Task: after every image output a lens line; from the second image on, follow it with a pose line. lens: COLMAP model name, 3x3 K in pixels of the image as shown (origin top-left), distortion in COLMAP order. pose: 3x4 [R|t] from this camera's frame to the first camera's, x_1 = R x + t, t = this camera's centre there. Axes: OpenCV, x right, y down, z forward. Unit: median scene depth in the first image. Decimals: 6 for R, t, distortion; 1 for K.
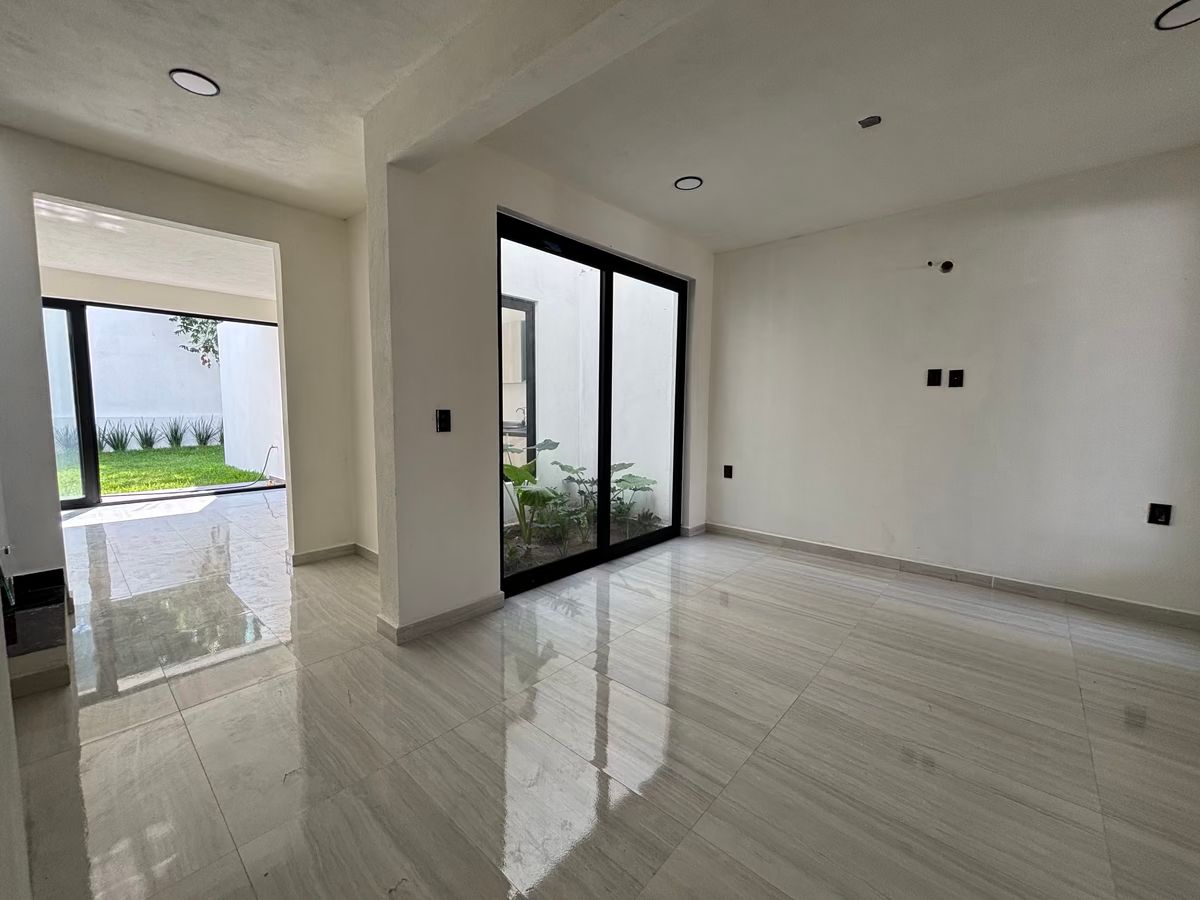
lens RADIAL K [[488.3, 0, 606.5], [0, 488.3, 446.8], [0, 0, 1]] dist [0.007039, -0.000424]
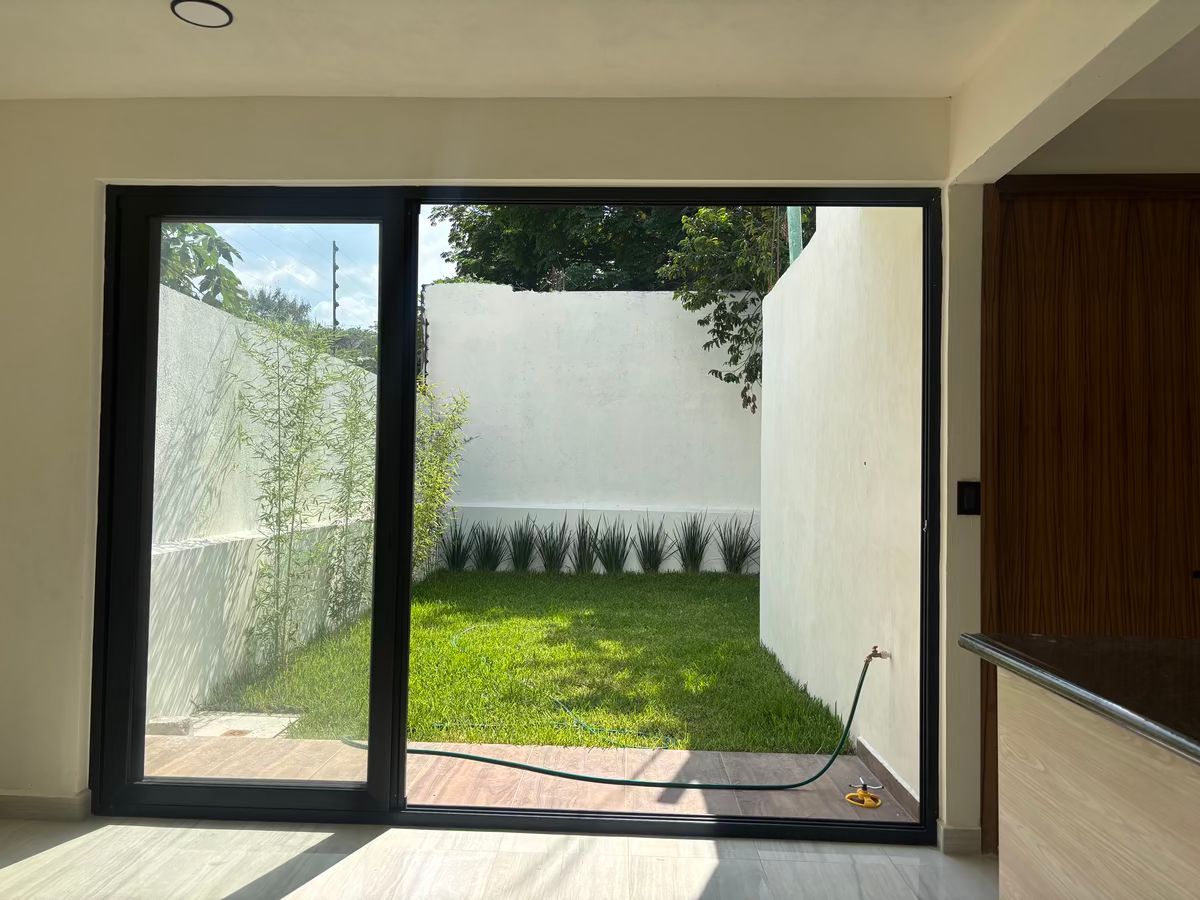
lens RADIAL K [[906.3, 0, 596.1], [0, 906.3, 460.8], [0, 0, 1]] dist [0.021529, -0.026038]
pose [[0.651112, -0.017096, -0.758789, -0.238173], [-0.079193, 0.992759, -0.090323, -0.021151], [0.754839, 0.118901, 0.645044, 0.319437]]
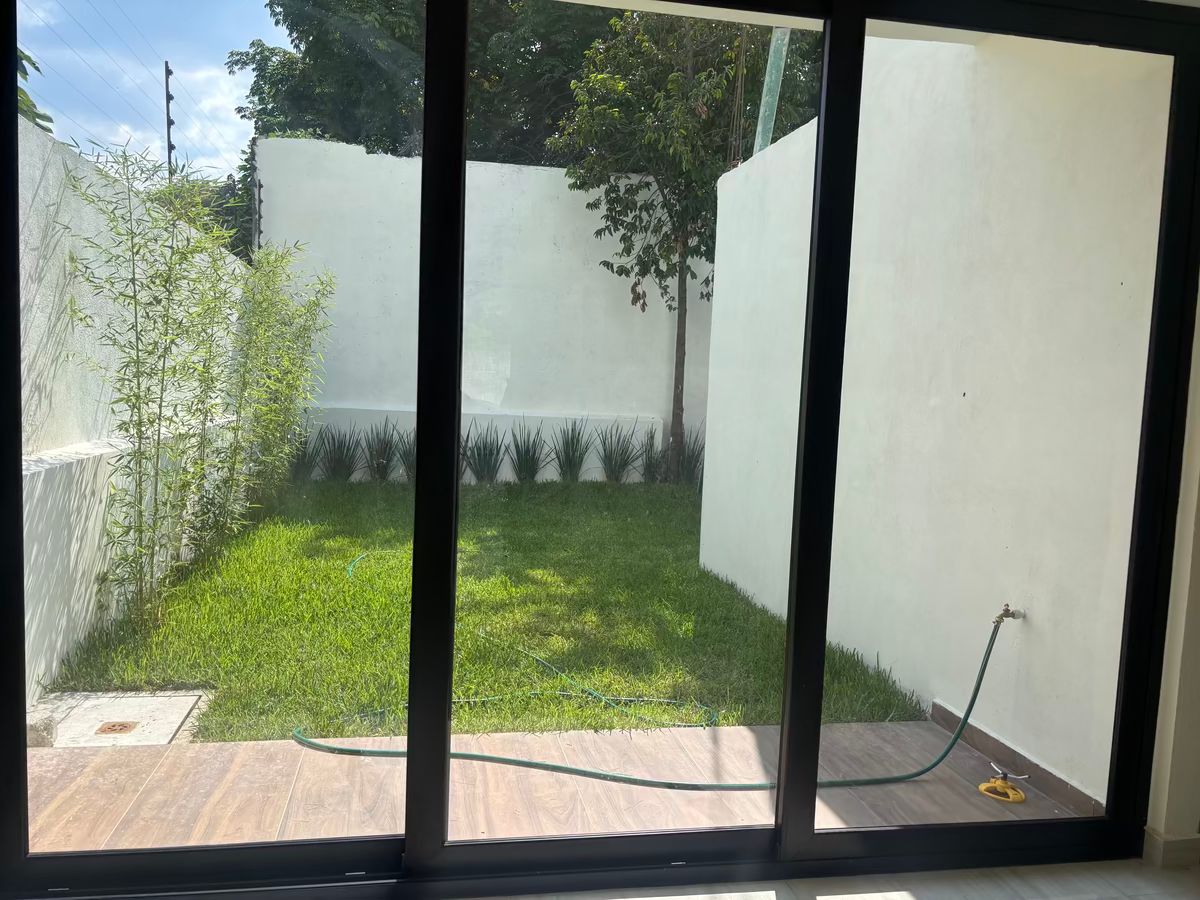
lens RADIAL K [[906.3, 0, 594.9], [0, 906.3, 466.2], [0, 0, 1]] dist [0.021529, -0.026038]
pose [[0.803654, 0.075427, -0.590298, -0.358329], [-0.086135, 0.996233, 0.010029, -0.025146], [0.588831, 0.042786, 0.807123, 0.323708]]
